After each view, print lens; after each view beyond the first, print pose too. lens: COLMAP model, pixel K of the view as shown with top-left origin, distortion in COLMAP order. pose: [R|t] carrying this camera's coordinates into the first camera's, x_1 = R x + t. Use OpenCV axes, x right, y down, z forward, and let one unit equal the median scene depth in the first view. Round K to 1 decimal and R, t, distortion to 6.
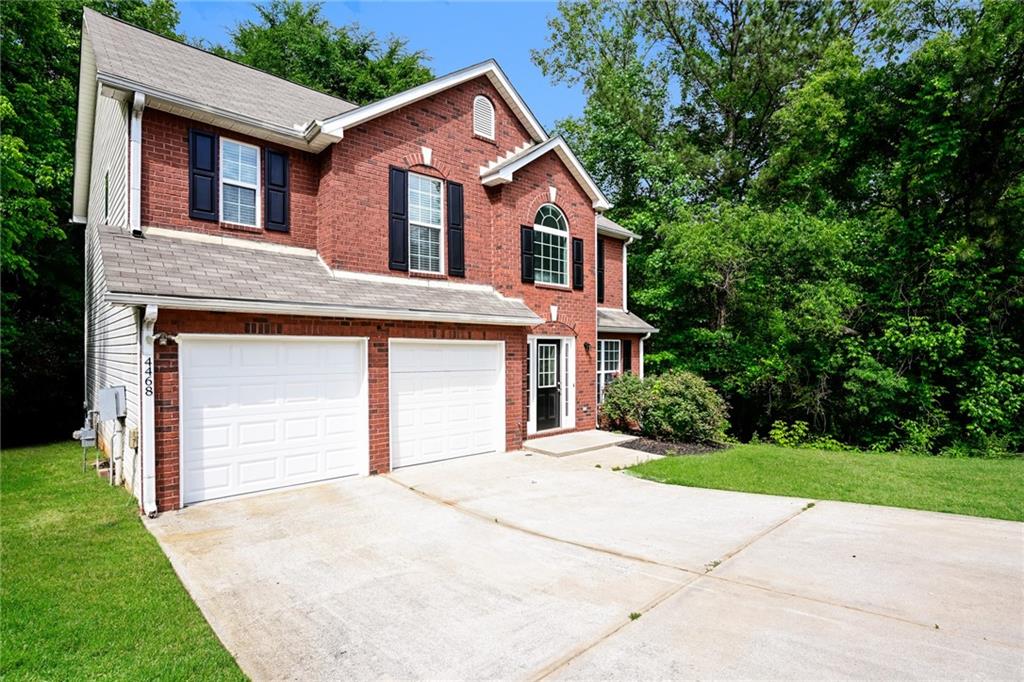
lens RADIAL K [[510.8, 0, 512.7], [0, 510.8, 353.1], [0, 0, 1]] dist [-0.000101, 0.000047]
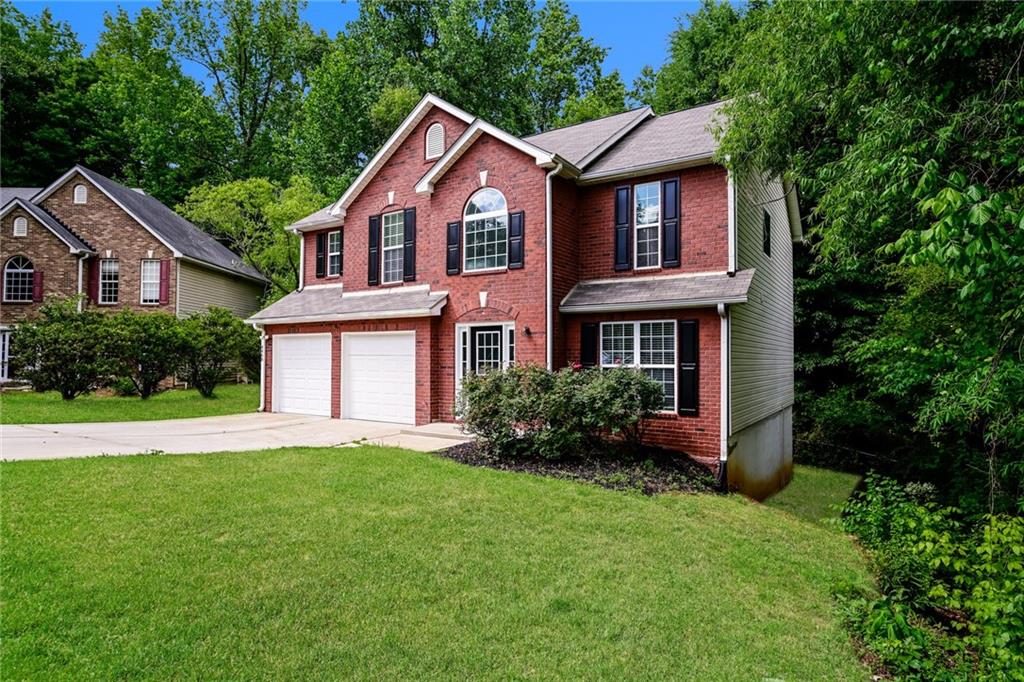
lens RADIAL K [[557.9, 0, 512.0], [0, 557.9, 341.0], [0, 0, 1]] dist [0.000494, 0.000009]
pose [[0.244274, -0.030394, -0.969230, 1.267353], [-0.006584, 0.999434, -0.033001, 0.040476], [0.969684, 0.014443, 0.243936, 0.902144]]
